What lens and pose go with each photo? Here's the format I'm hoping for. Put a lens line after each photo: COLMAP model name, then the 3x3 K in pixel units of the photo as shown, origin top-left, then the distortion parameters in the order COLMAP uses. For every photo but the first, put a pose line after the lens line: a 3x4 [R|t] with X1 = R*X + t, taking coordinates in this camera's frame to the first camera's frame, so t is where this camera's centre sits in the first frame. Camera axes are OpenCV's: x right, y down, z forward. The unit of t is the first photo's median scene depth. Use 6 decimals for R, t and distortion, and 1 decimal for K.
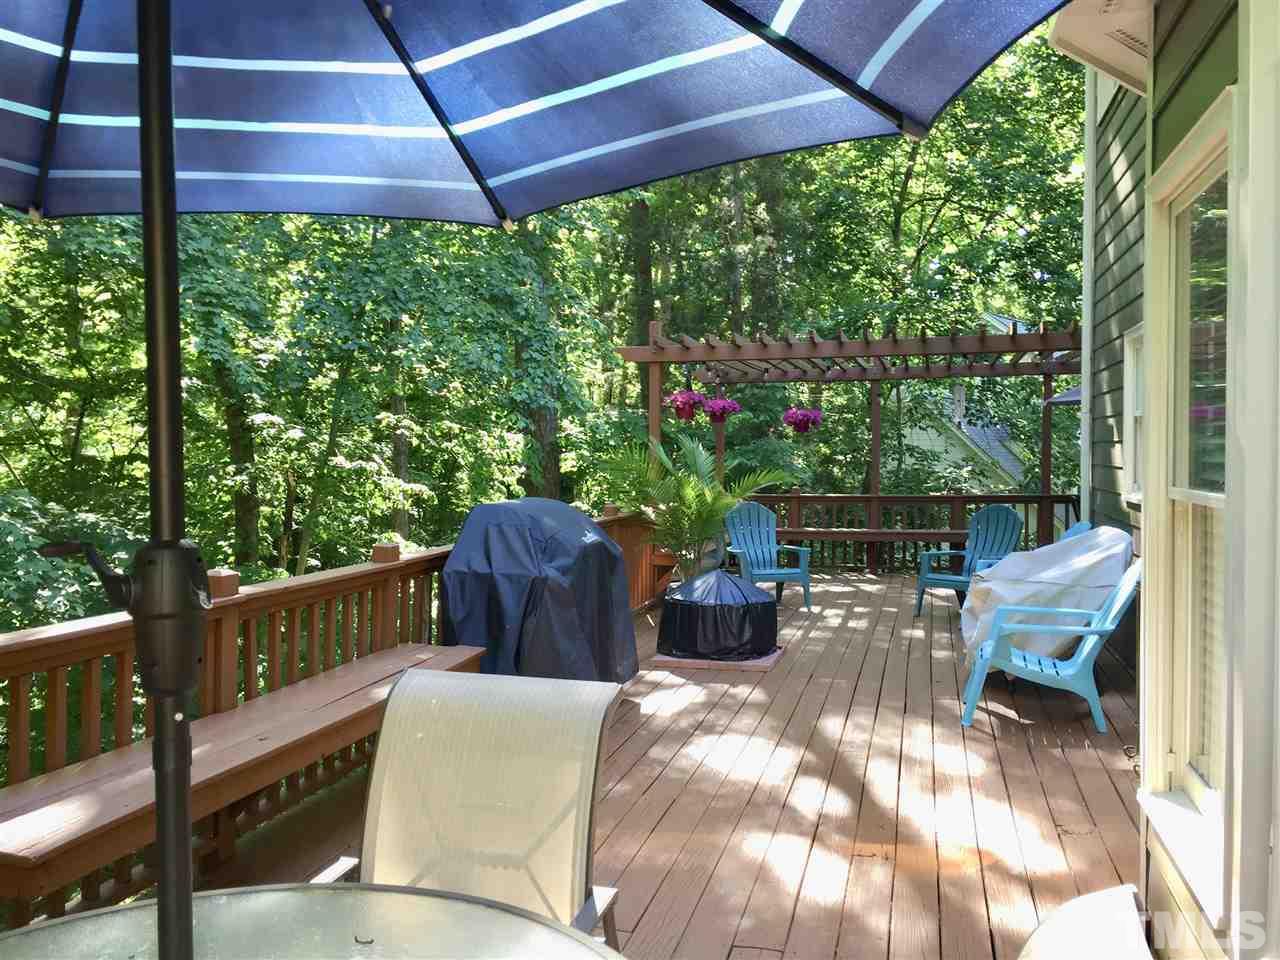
lens RADIAL K [[1101.8, 0, 640.0], [0, 1101.8, 480.0], [0, 0, 1]] dist [0.111697, -0.170615]
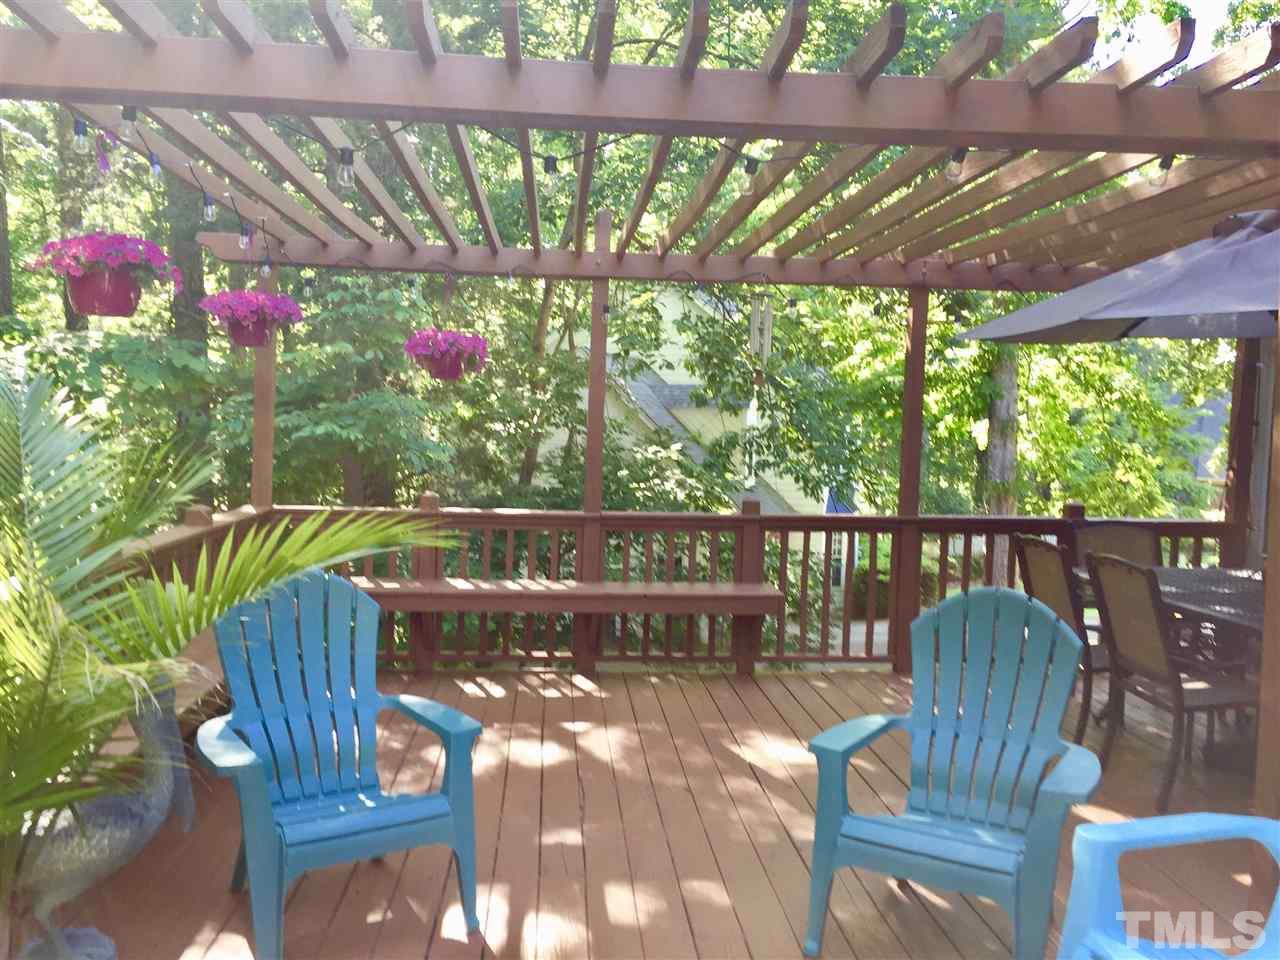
lens RADIAL K [[1101.8, 0, 640.0], [0, 1101.8, 480.0], [0, 0, 1]] dist [0.111697, -0.170615]
pose [[0.944246, 0.012763, 0.328992, 0.050230], [-0.024927, 0.999152, 0.032782, -0.012499], [-0.328295, -0.039155, 0.943764, 0.375375]]
